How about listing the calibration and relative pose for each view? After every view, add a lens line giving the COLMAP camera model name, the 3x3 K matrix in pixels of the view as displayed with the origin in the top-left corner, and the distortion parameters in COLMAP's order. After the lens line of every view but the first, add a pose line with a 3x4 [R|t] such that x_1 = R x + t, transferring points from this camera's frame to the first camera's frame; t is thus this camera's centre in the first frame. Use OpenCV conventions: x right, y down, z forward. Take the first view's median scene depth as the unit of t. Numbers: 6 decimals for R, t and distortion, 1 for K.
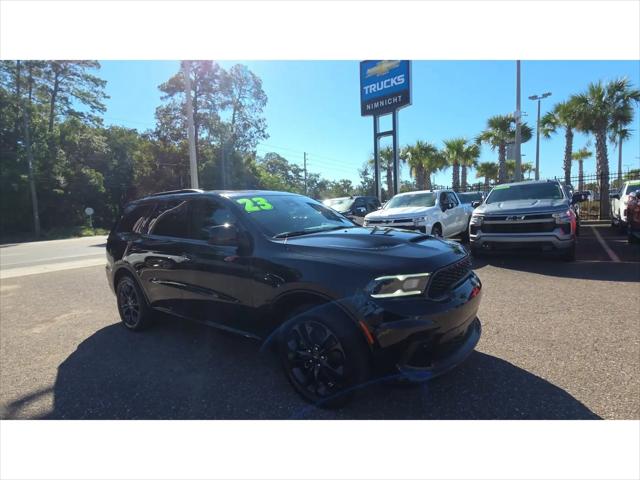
lens RADIAL K [[321.5, 0, 315.2], [0, 321.5, 239.2], [0, 0, 1]] dist [0.000299, 0.001267]
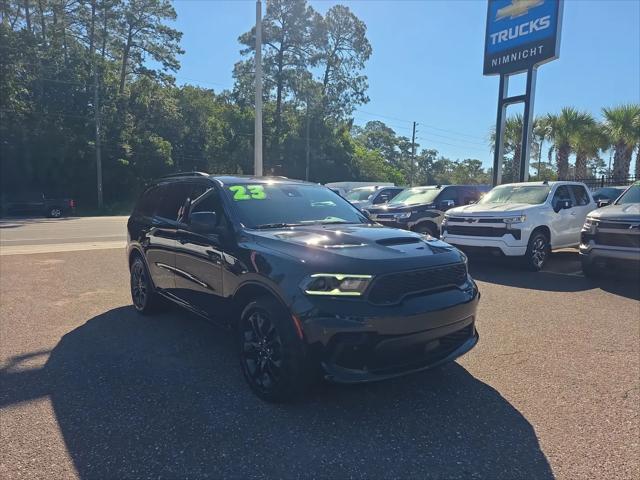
lens RADIAL K [[419.5, 0, 332.2], [0, 419.5, 242.3], [0, 0, 1]] dist [0.025766, -0.006817]
pose [[0.973977, 0.078054, -0.212784, 0.043035], [-0.074195, 0.996903, 0.026075, -0.001385], [0.214160, -0.009609, 0.976751, -0.021183]]
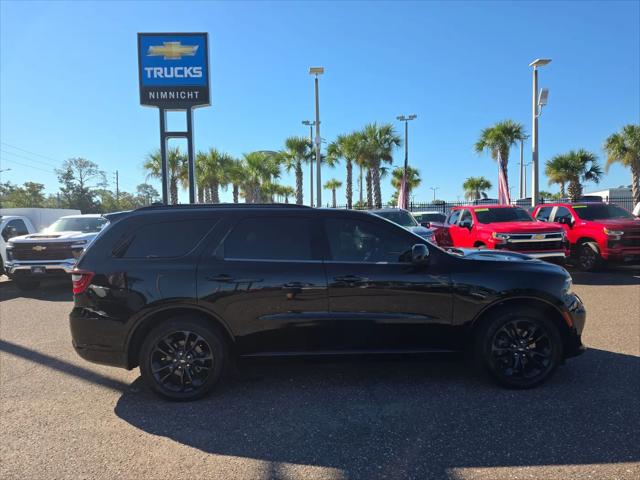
lens RADIAL K [[416.6, 0, 314.7], [0, 416.6, 239.8], [0, 0, 1]] dist [0.057878, -0.044739]
pose [[0.783479, 0.016746, 0.621192, -0.144910], [0.030243, 0.997425, -0.065032, 0.002916], [-0.620681, 0.069738, 0.780955, 0.014752]]
